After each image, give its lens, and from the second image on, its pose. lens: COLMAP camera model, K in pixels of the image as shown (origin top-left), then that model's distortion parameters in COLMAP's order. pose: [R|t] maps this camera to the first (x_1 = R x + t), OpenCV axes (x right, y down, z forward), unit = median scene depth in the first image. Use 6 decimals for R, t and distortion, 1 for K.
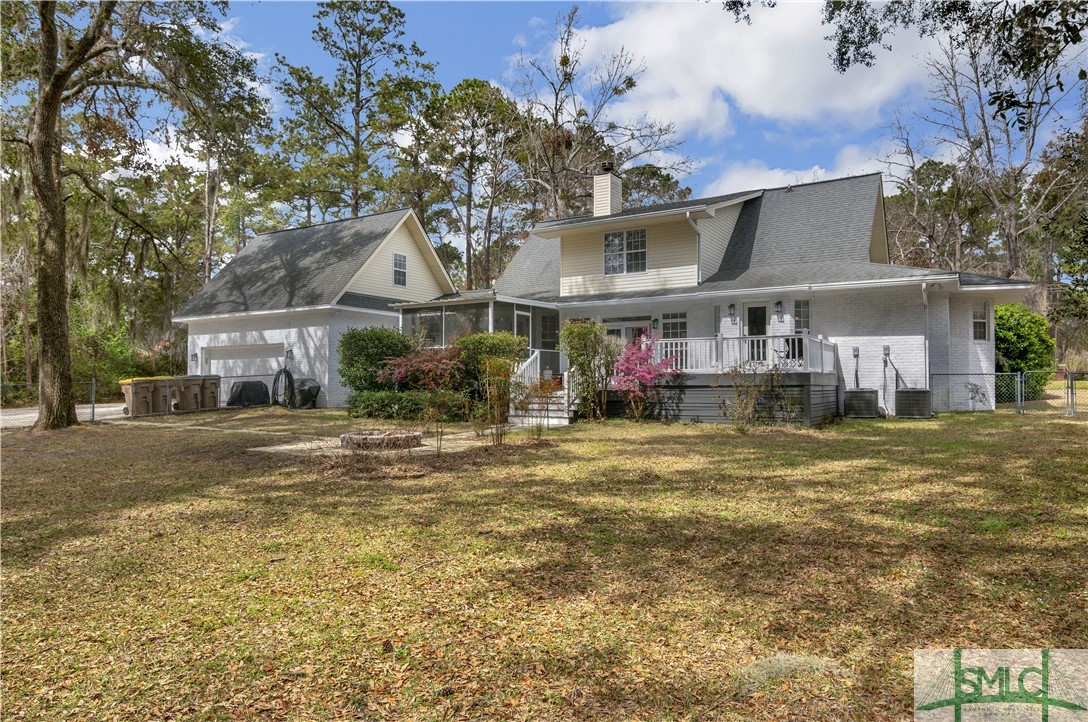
lens RADIAL K [[678.9, 0, 543.6], [0, 678.9, 362.8], [0, 0, 1]] dist [-0.039146, 0.000135]
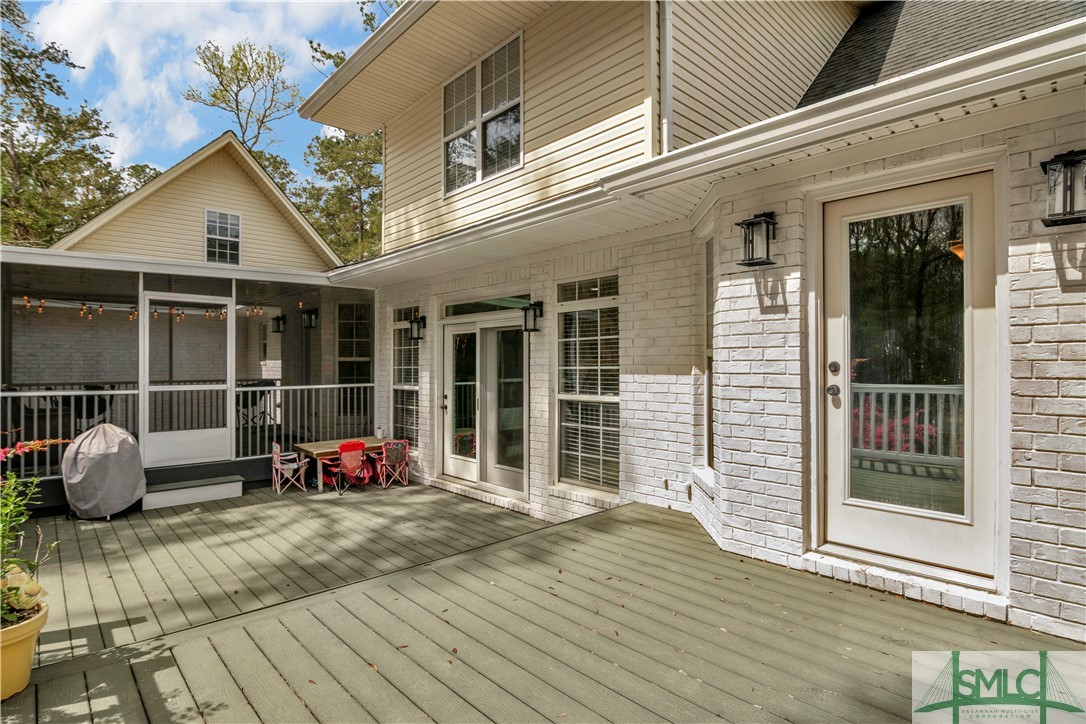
lens RADIAL K [[529.8, 0, 532.4], [0, 529.8, 362.9], [0, 0, 1]] dist [-0.025611, 0.000300]
pose [[0.961142, -0.000945, -0.276054, 0.233668], [0.008708, 0.999600, 0.026899, -0.041878], [0.275918, -0.028258, 0.960766, 0.755079]]
